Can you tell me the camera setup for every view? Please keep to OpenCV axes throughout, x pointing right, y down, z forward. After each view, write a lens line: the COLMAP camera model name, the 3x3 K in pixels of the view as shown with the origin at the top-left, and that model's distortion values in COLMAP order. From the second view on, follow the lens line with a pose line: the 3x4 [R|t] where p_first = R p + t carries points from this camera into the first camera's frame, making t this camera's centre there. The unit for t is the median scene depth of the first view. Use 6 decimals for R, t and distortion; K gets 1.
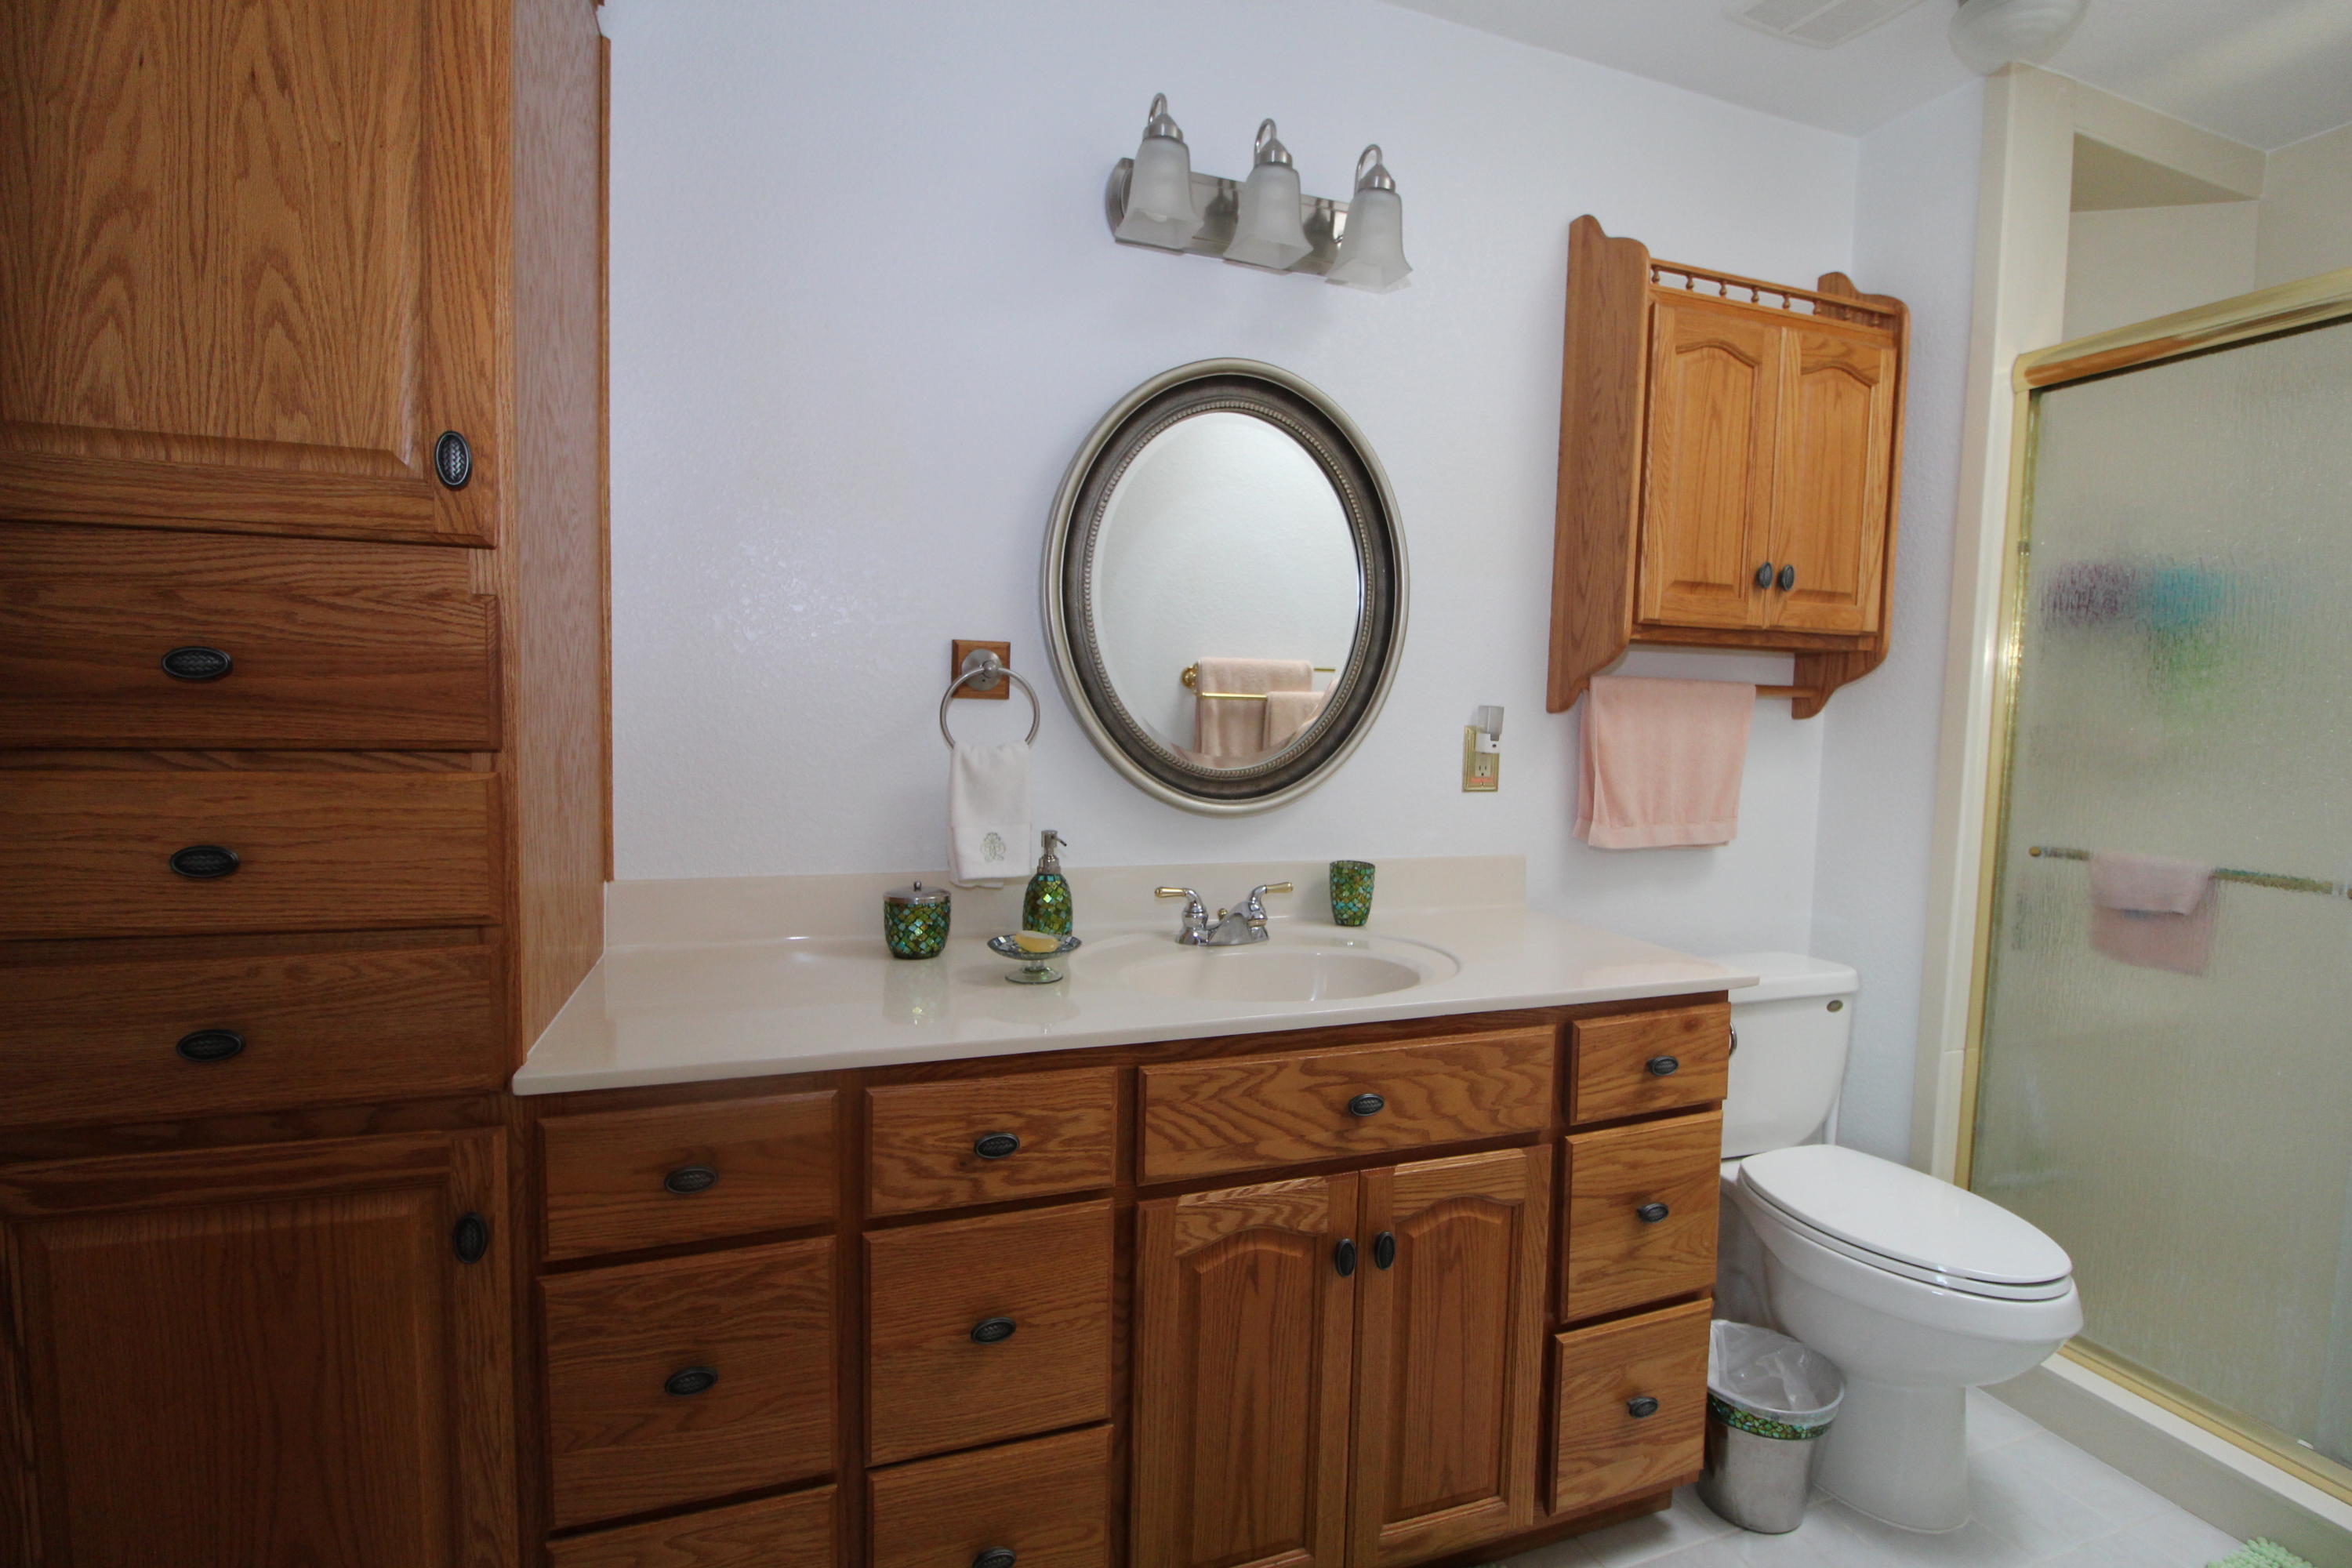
lens RADIAL K [[1073.0, 0, 1179.3], [0, 1073.0, 776.2], [0, 0, 1]] dist [0.000188, -0.000316]
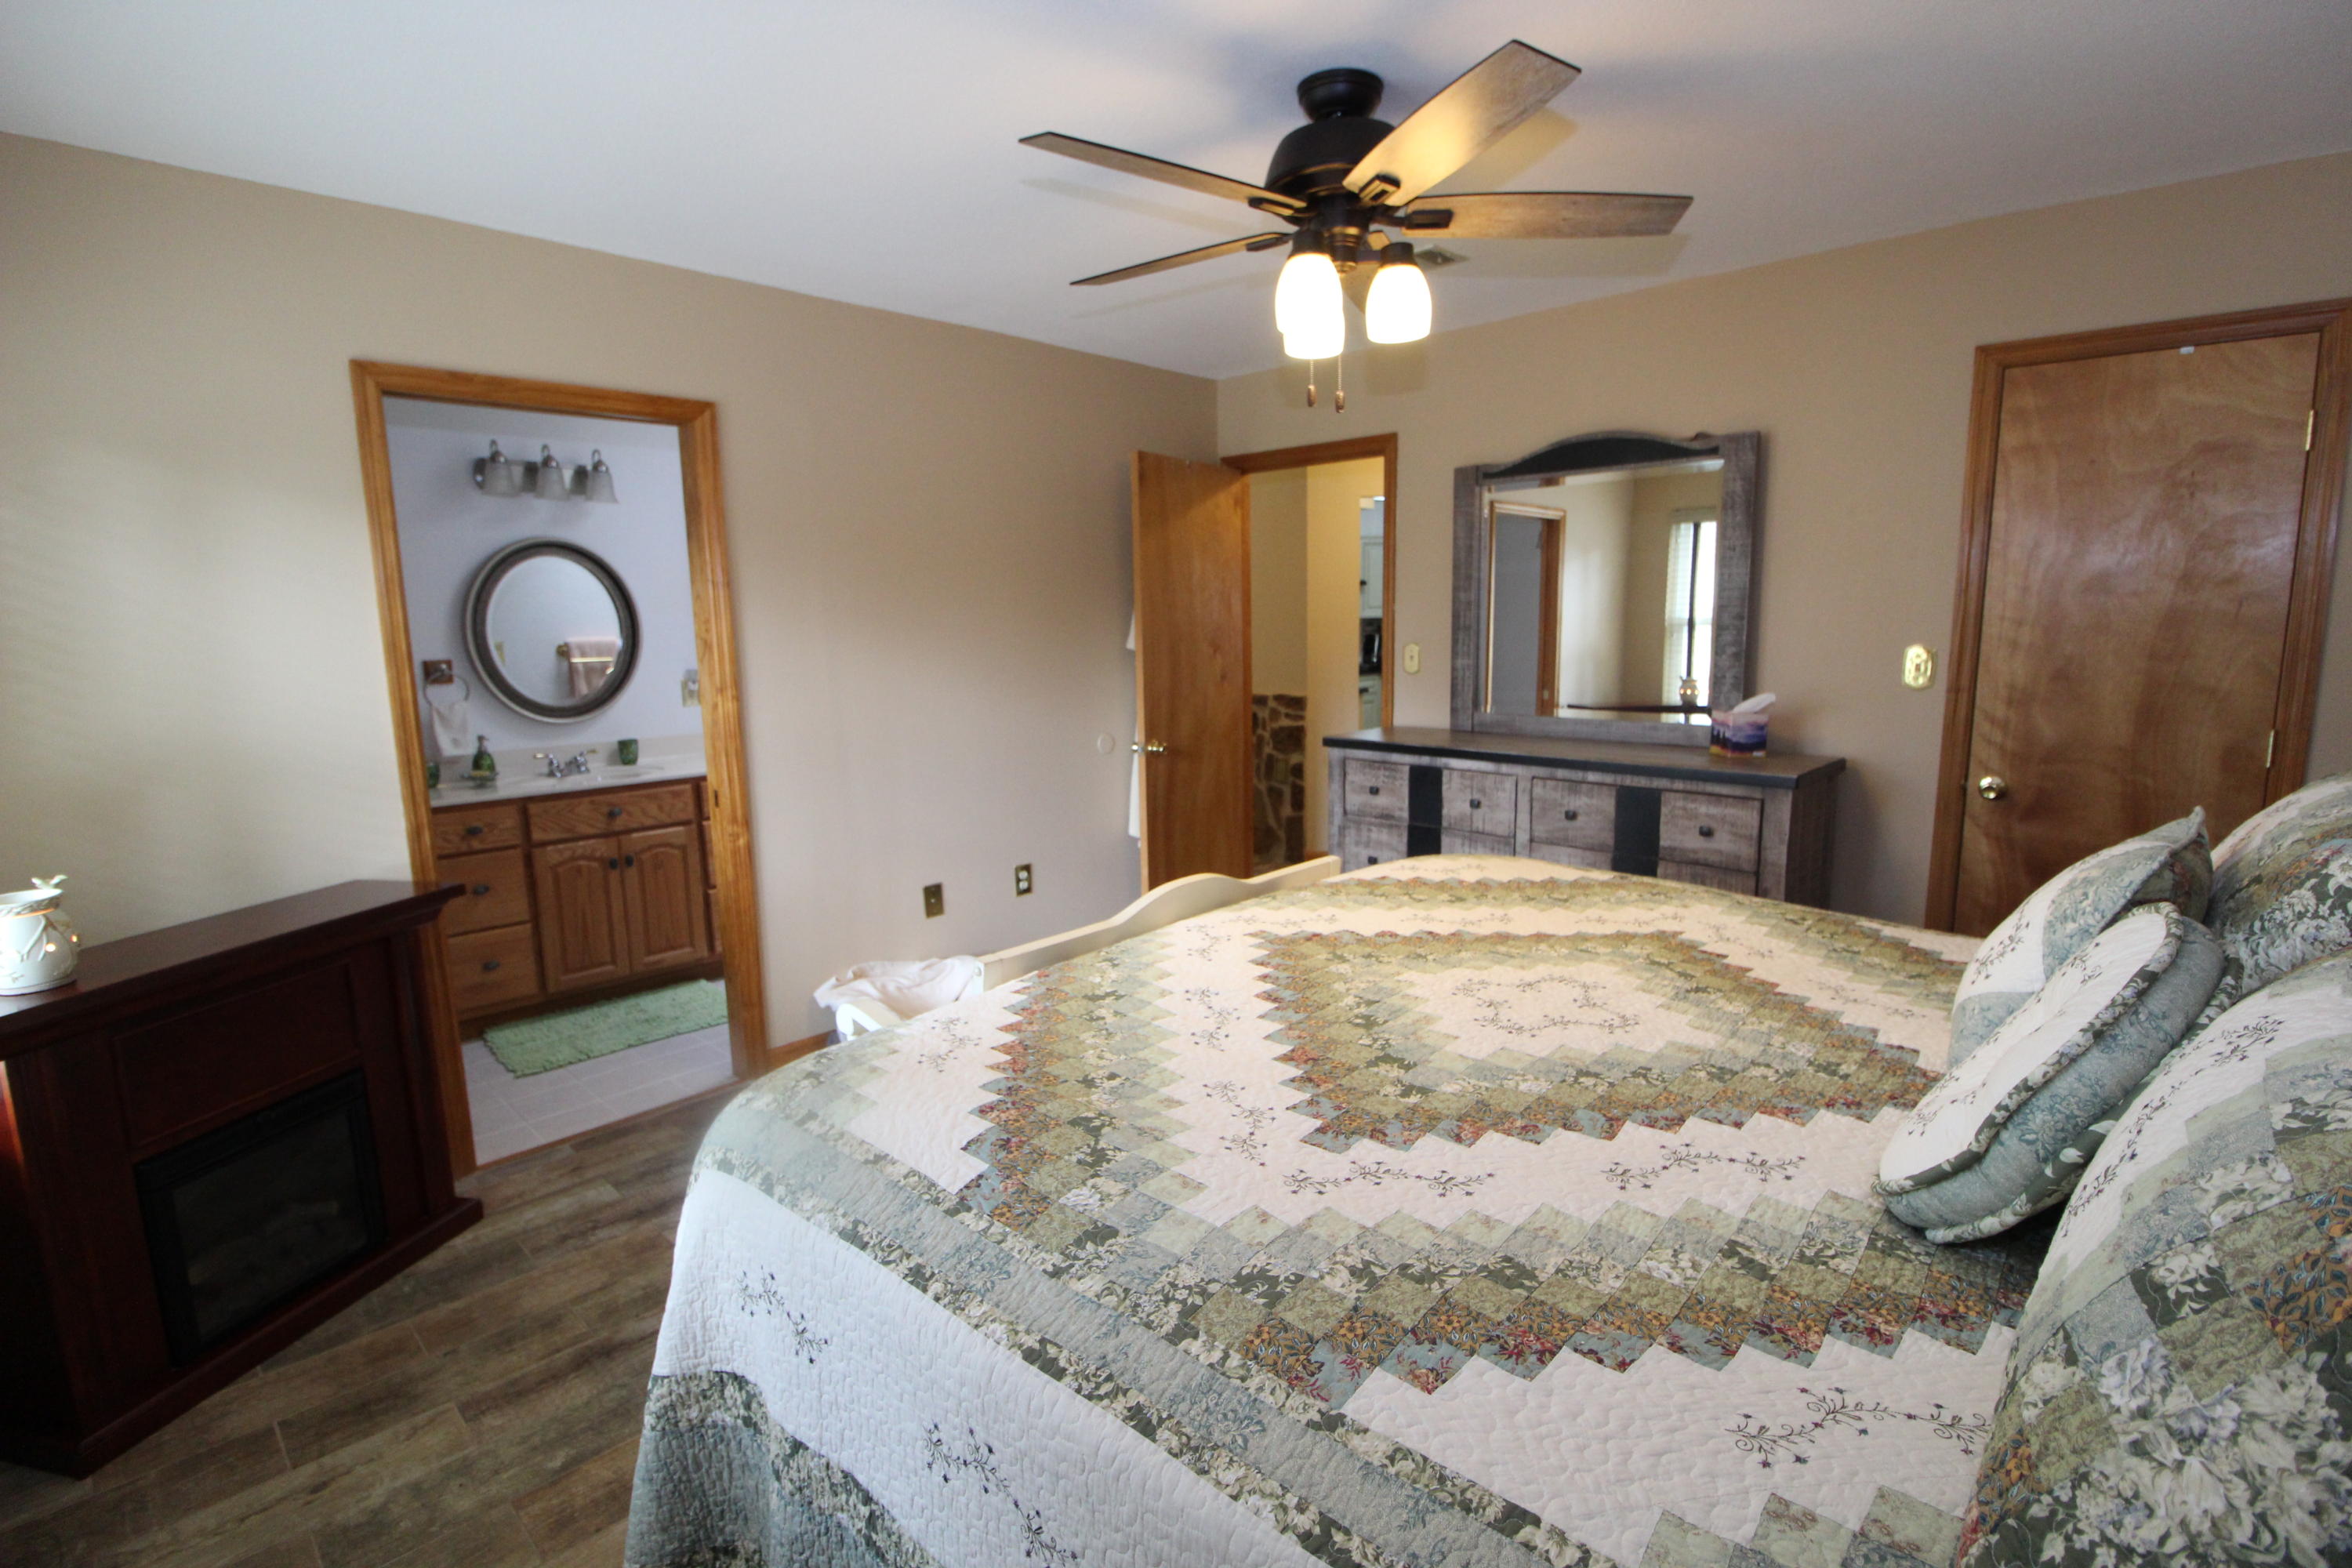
lens RADIAL K [[1073.0, 0, 1177.5], [0, 1073.0, 771.7], [0, 0, 1]] dist [0.000188, -0.000316]
pose [[0.888822, -0.104335, 0.446217, 0.233007], [0.068938, 0.993098, 0.094889, 0.010709], [-0.453038, -0.053578, 0.889880, -2.307989]]
